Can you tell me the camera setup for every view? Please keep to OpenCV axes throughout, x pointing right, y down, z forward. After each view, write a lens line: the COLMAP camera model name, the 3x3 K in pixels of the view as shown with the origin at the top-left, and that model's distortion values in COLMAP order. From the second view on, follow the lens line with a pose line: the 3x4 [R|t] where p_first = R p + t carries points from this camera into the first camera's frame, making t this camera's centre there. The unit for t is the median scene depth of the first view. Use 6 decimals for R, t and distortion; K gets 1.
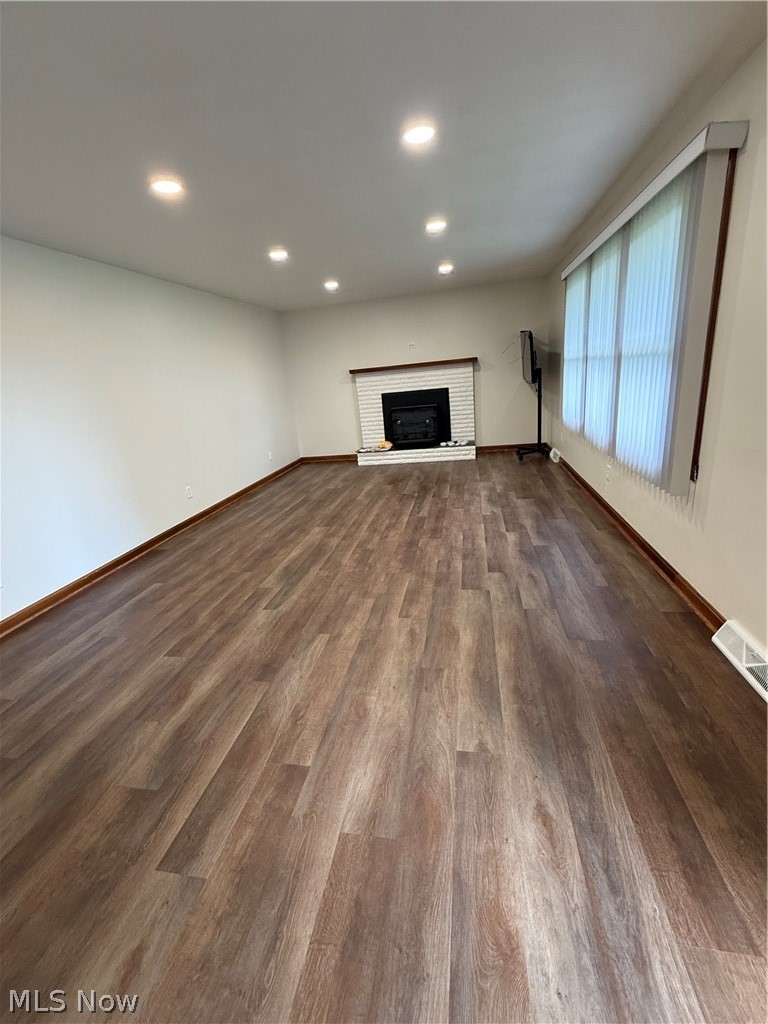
lens RADIAL K [[431.9, 0, 383.9], [0, 431.9, 514.3], [0, 0, 1]] dist [-0.000994, 0.000353]
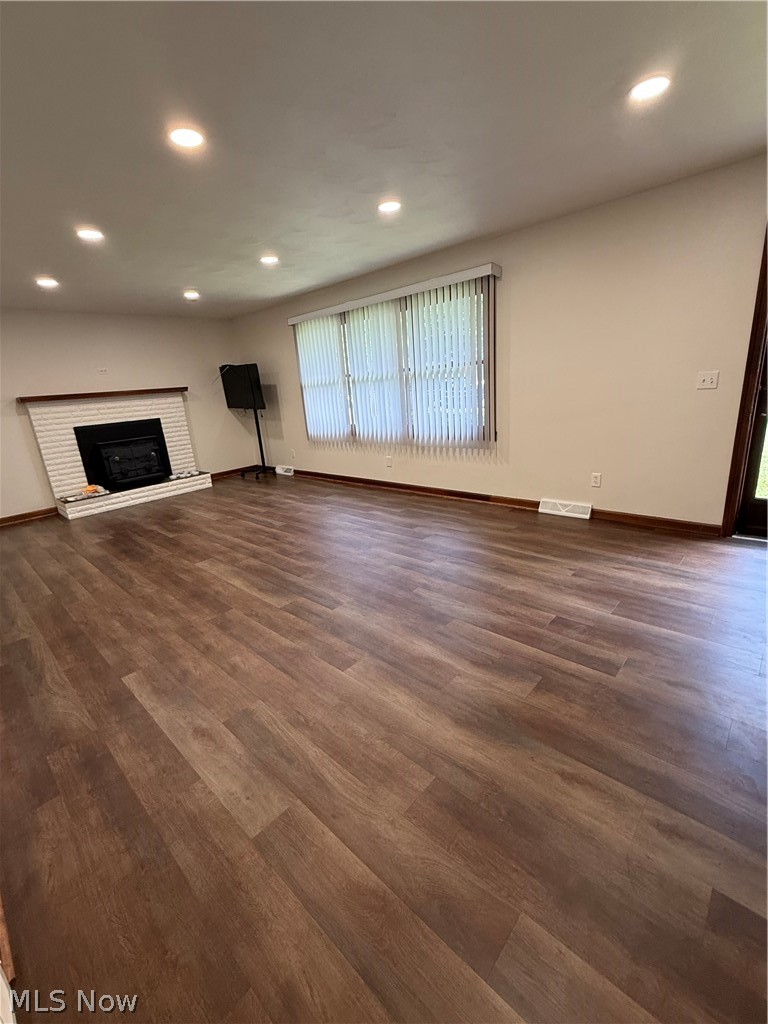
lens RADIAL K [[431.9, 0, 382.4], [0, 431.9, 514.1], [0, 0, 1]] dist [-0.000994, 0.000353]
pose [[0.540167, -0.194760, 0.818711, -0.722141], [0.284911, 0.957725, 0.039852, 0.008388], [-0.791862, 0.211733, 0.572821, 0.240474]]
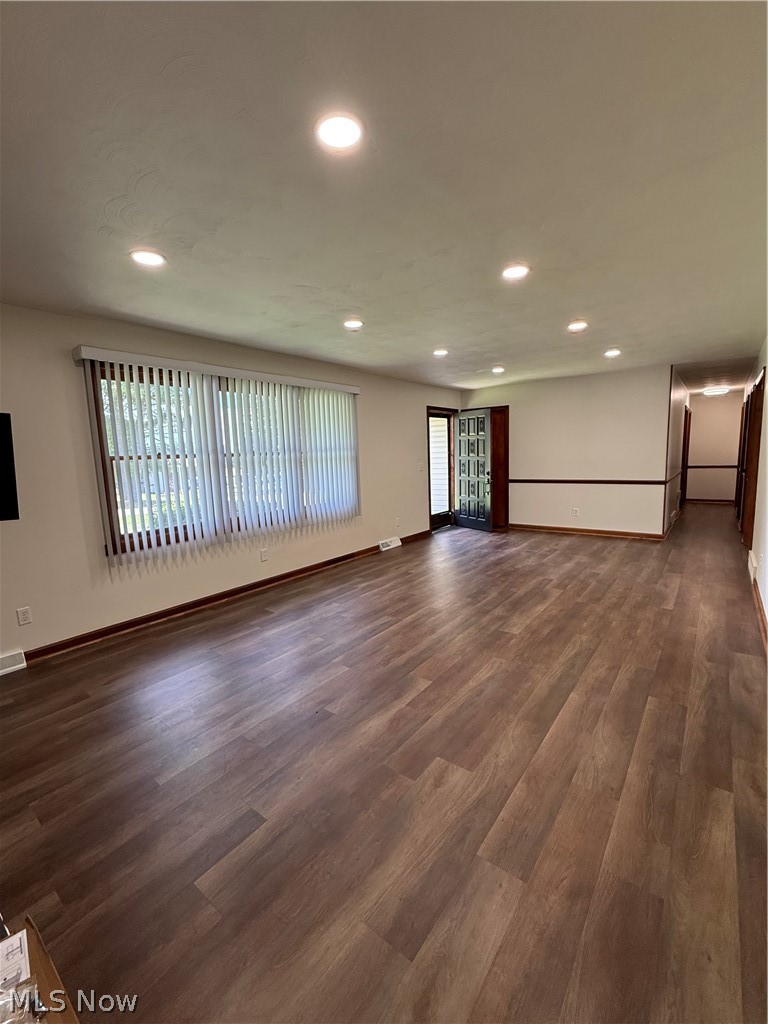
lens RADIAL K [[431.9, 0, 384.4], [0, 431.9, 511.6], [0, 0, 1]] dist [-0.000994, 0.000353]
pose [[-0.884224, 0.063738, 0.462694, -0.366626], [0.252985, 0.898099, 0.359746, -0.579121], [-0.392615, 0.435150, -0.810245, 1.863416]]
